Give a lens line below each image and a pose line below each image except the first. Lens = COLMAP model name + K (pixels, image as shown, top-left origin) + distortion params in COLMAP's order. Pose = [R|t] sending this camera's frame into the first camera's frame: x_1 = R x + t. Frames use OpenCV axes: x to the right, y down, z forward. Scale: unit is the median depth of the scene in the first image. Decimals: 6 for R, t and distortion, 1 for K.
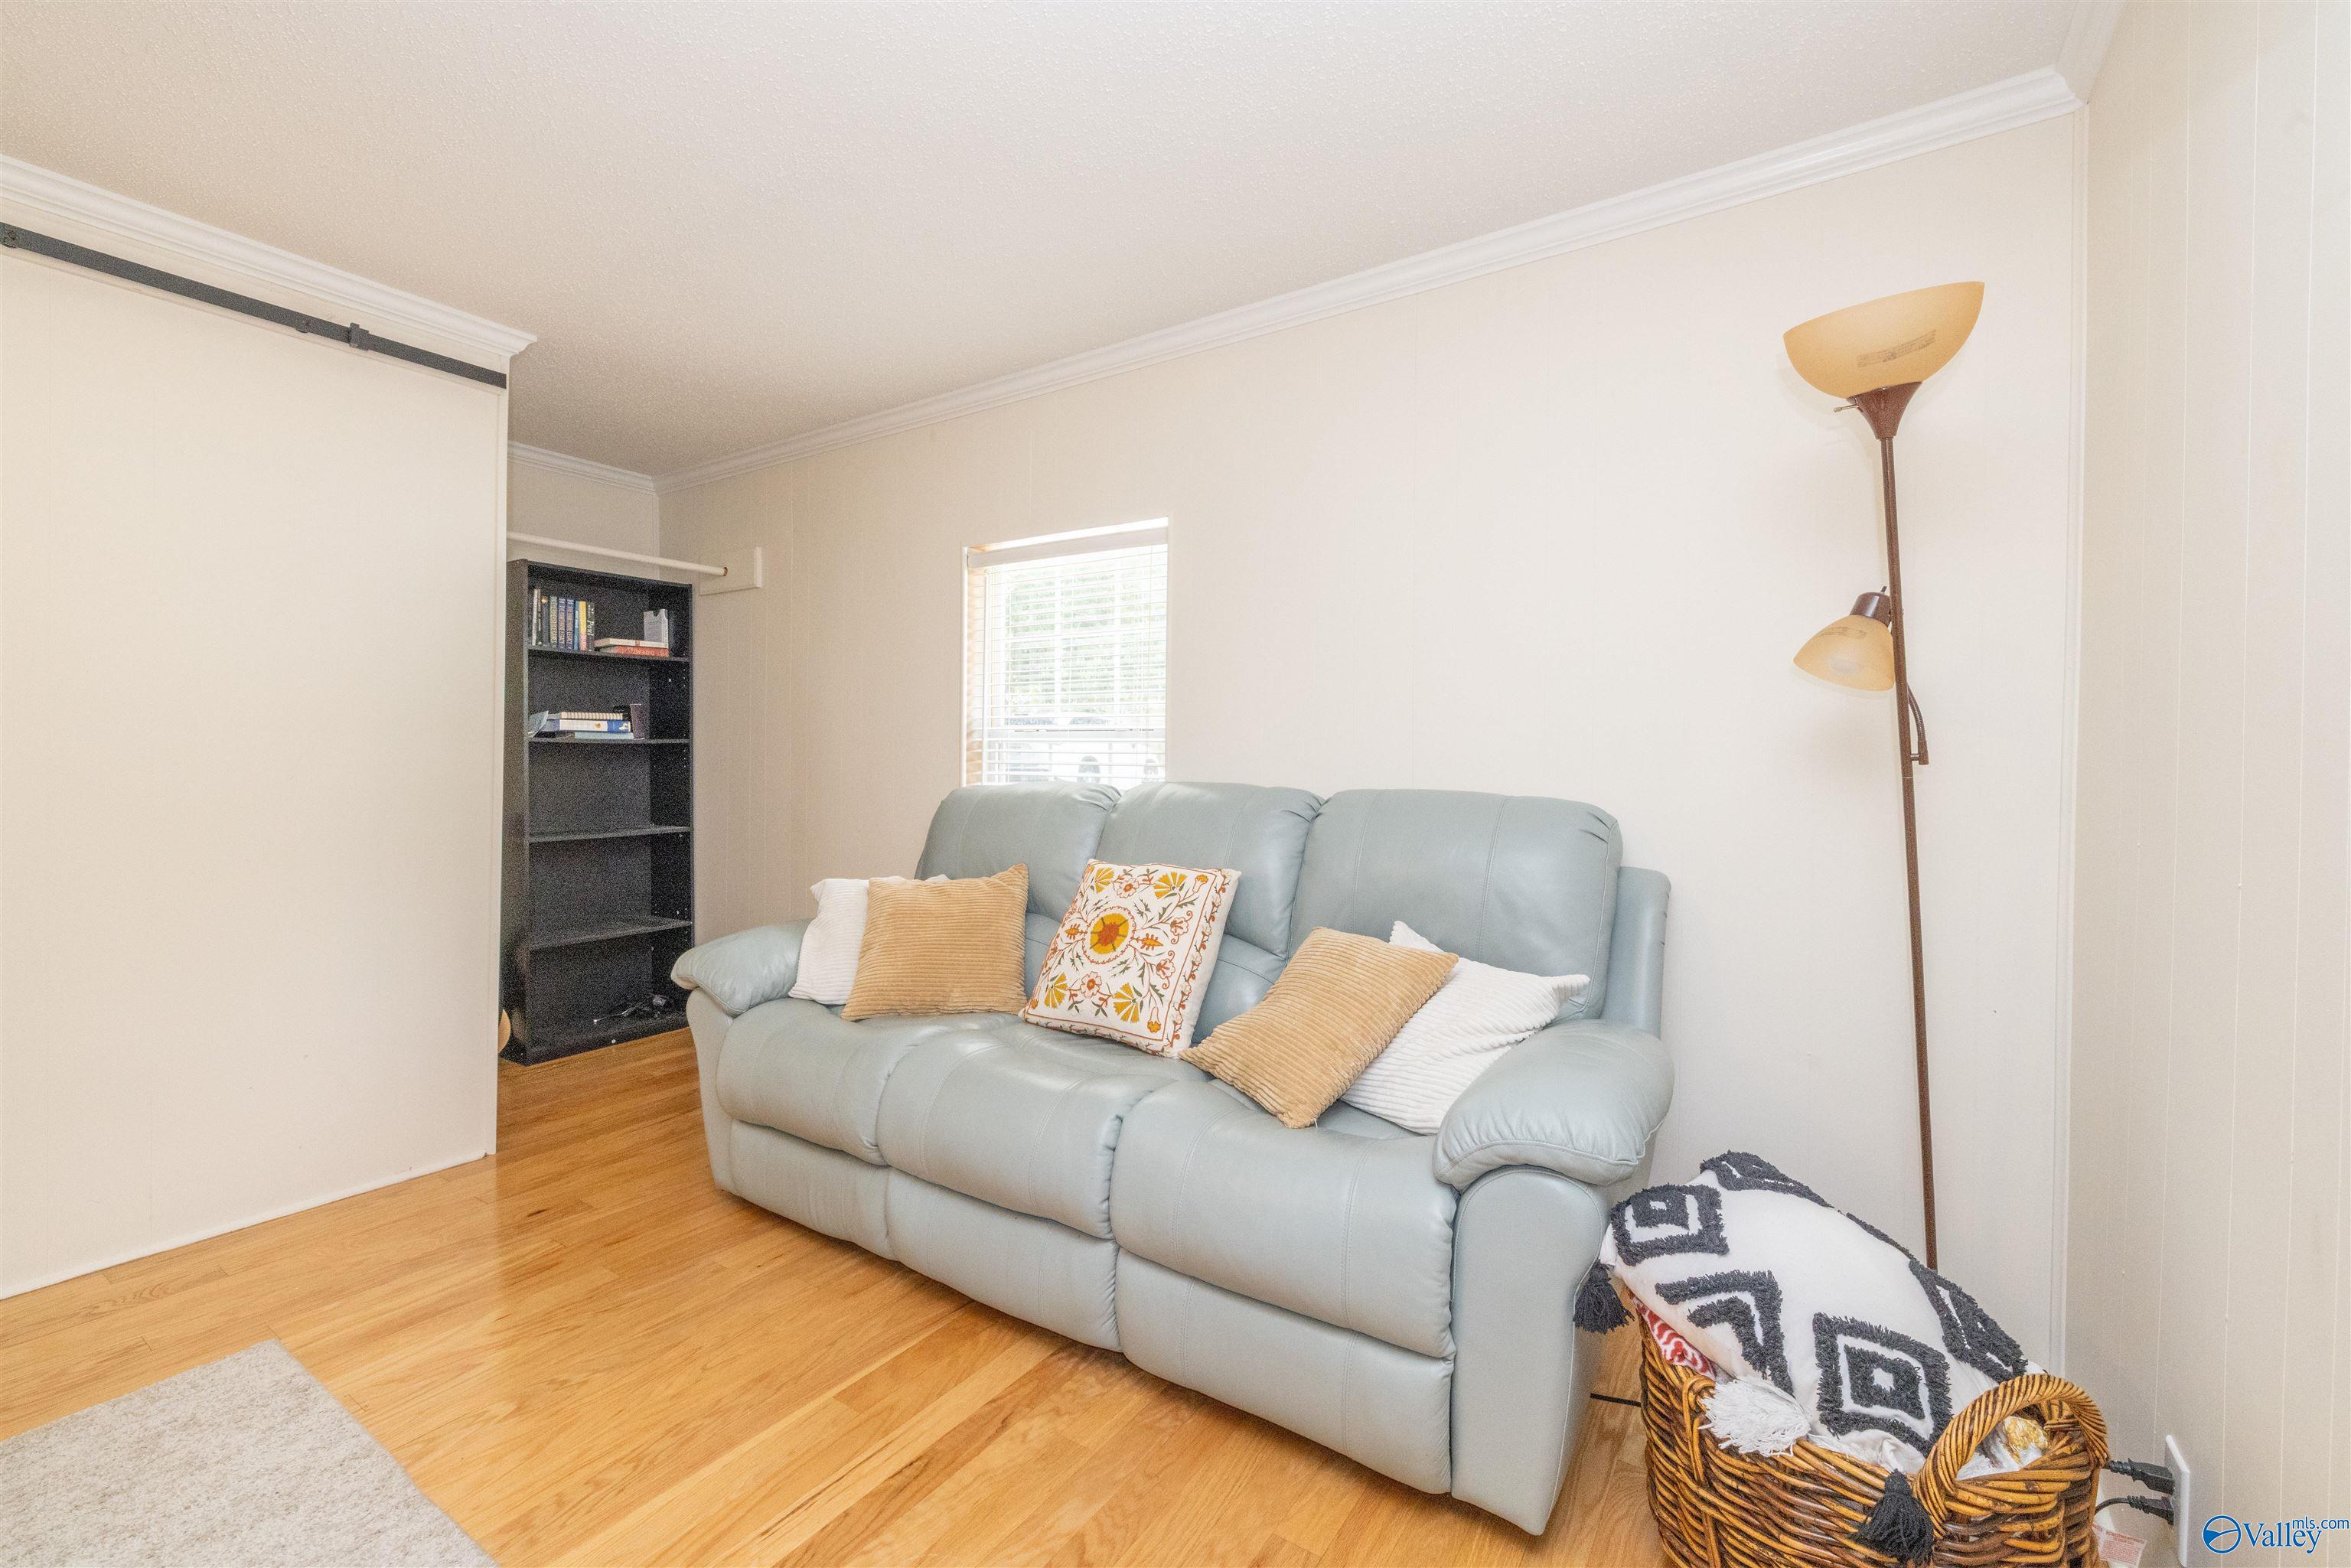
lens RADIAL K [[985.5, 0, 1174.0], [0, 985.5, 771.2], [0, 0, 1]] dist [-0.000817, 0.000687]
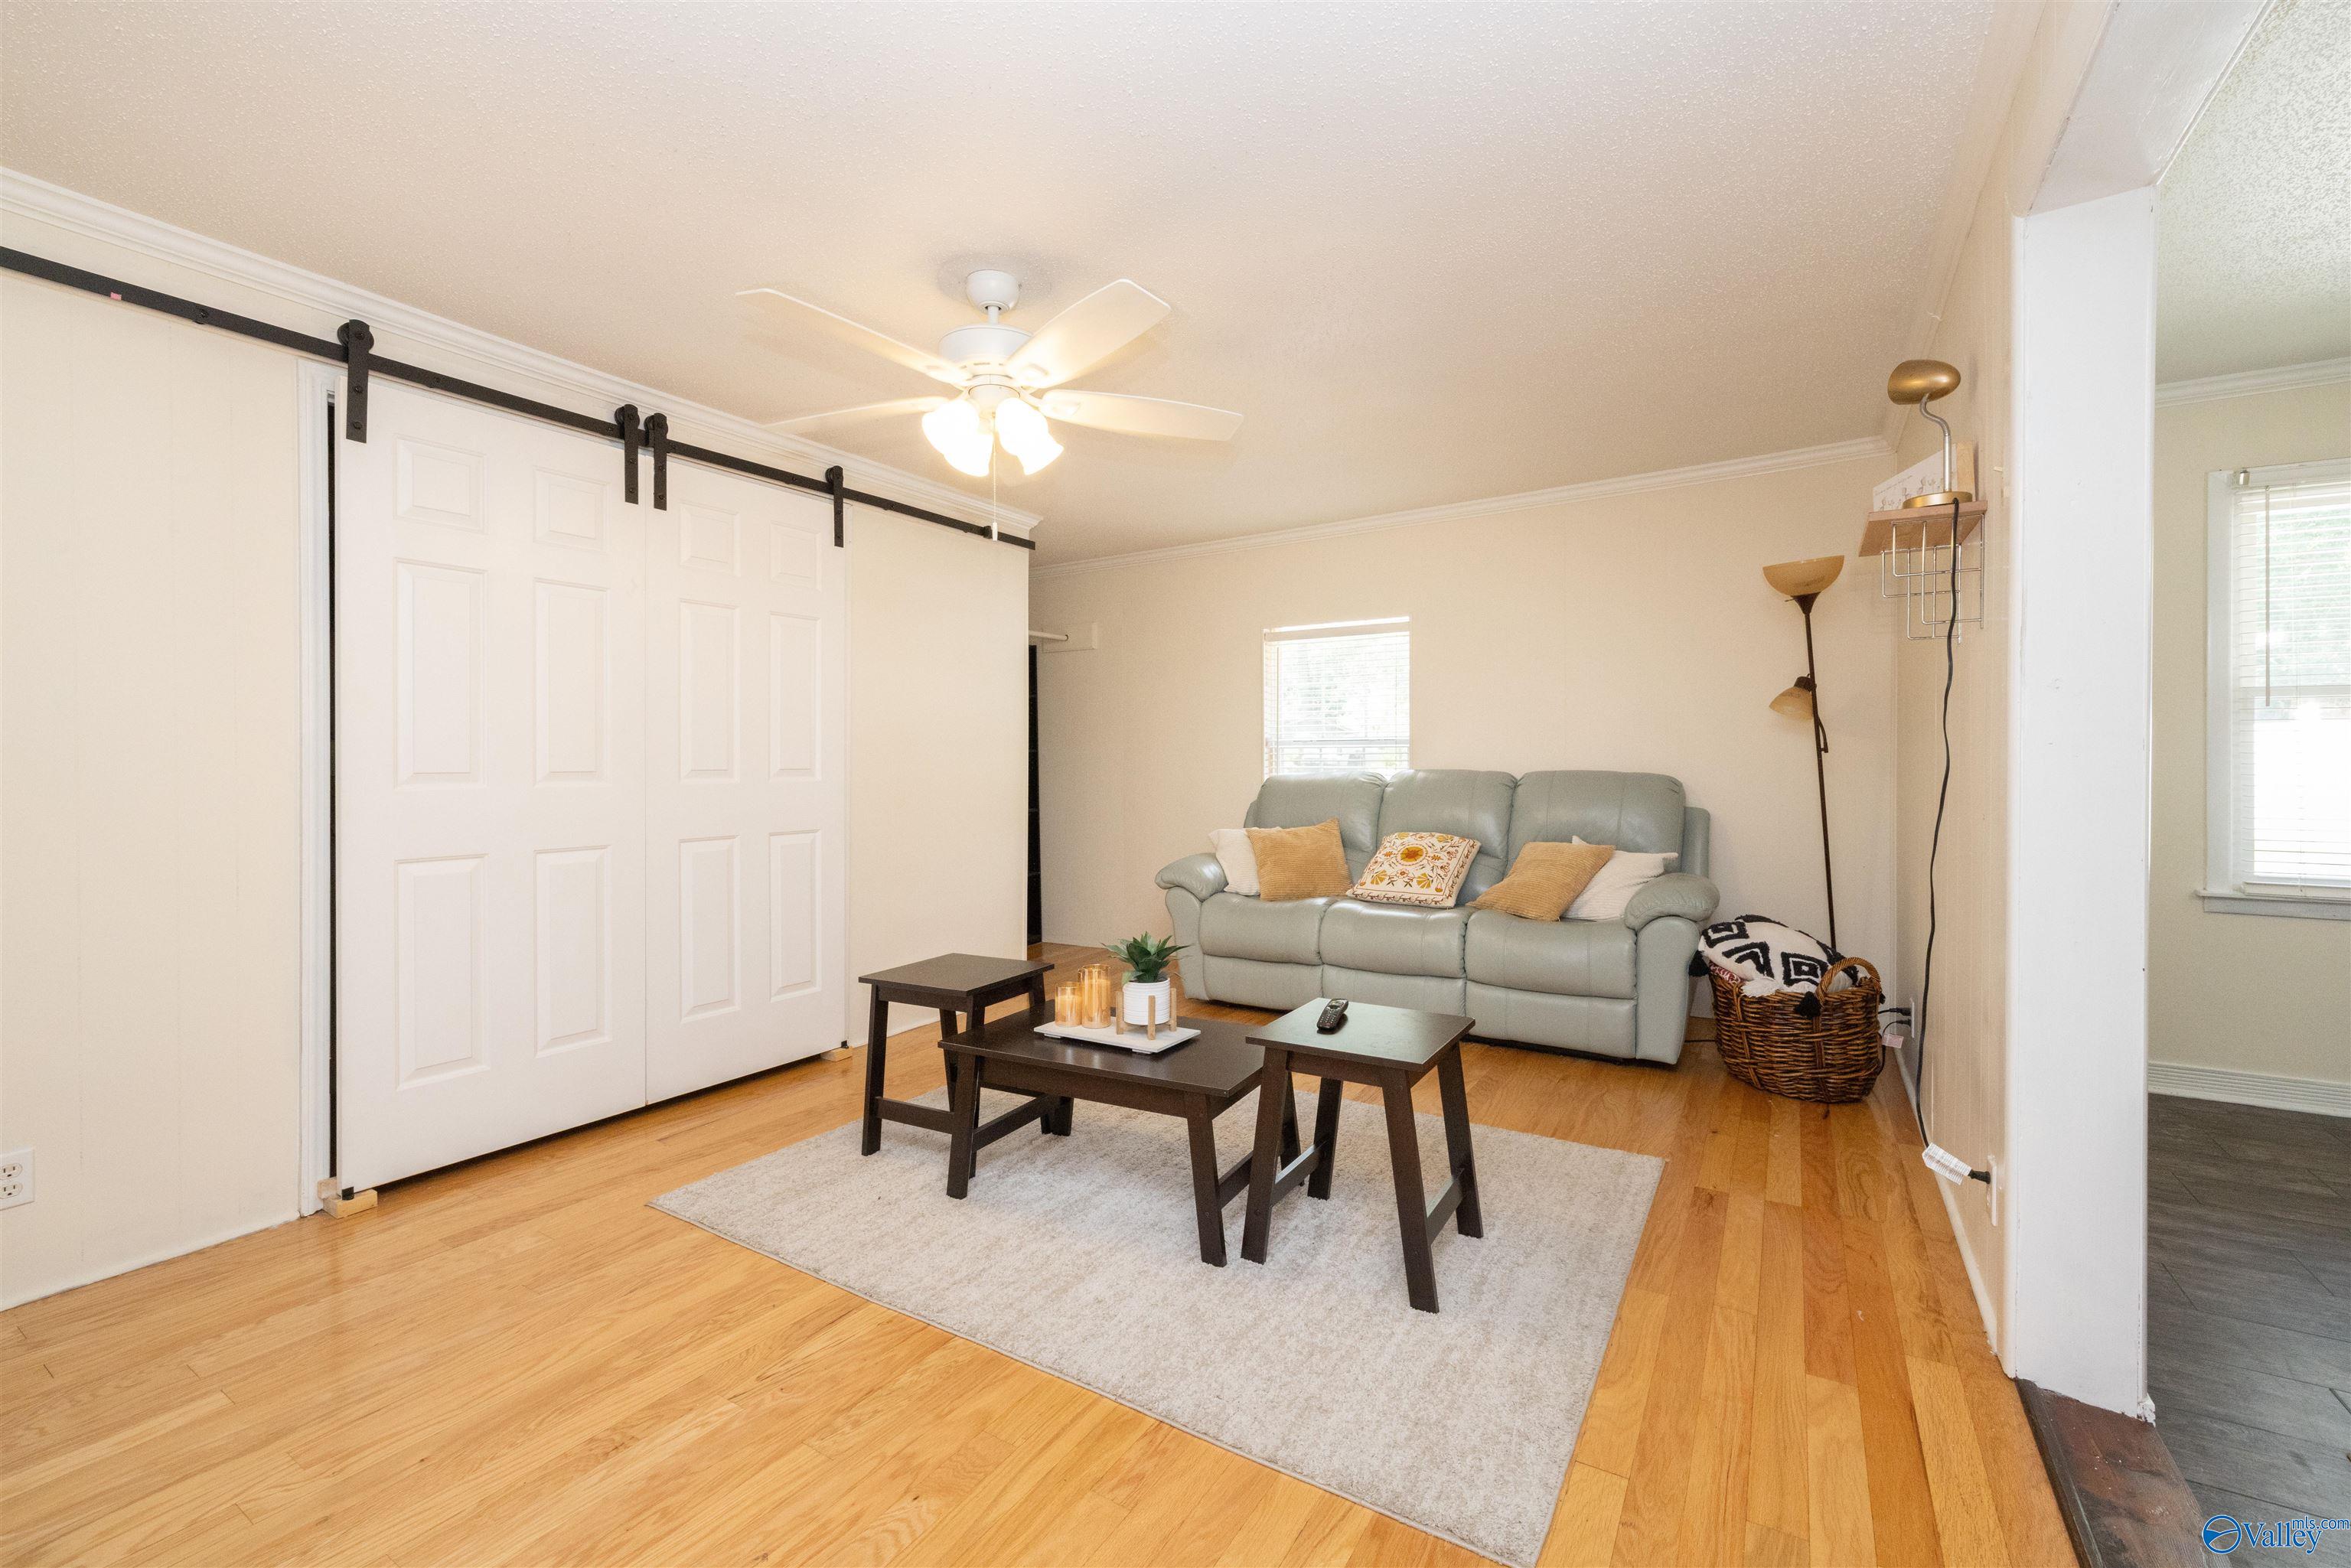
lens RADIAL K [[985.5, 0, 1174.0], [0, 985.5, 771.2], [0, 0, 1]] dist [-0.000817, 0.000687]
pose [[0.999689, -0.017962, 0.017311, -0.832135], [0.017944, 0.999838, 0.001208, 0.007940], [-0.017330, -0.000897, 0.999849, -1.321292]]
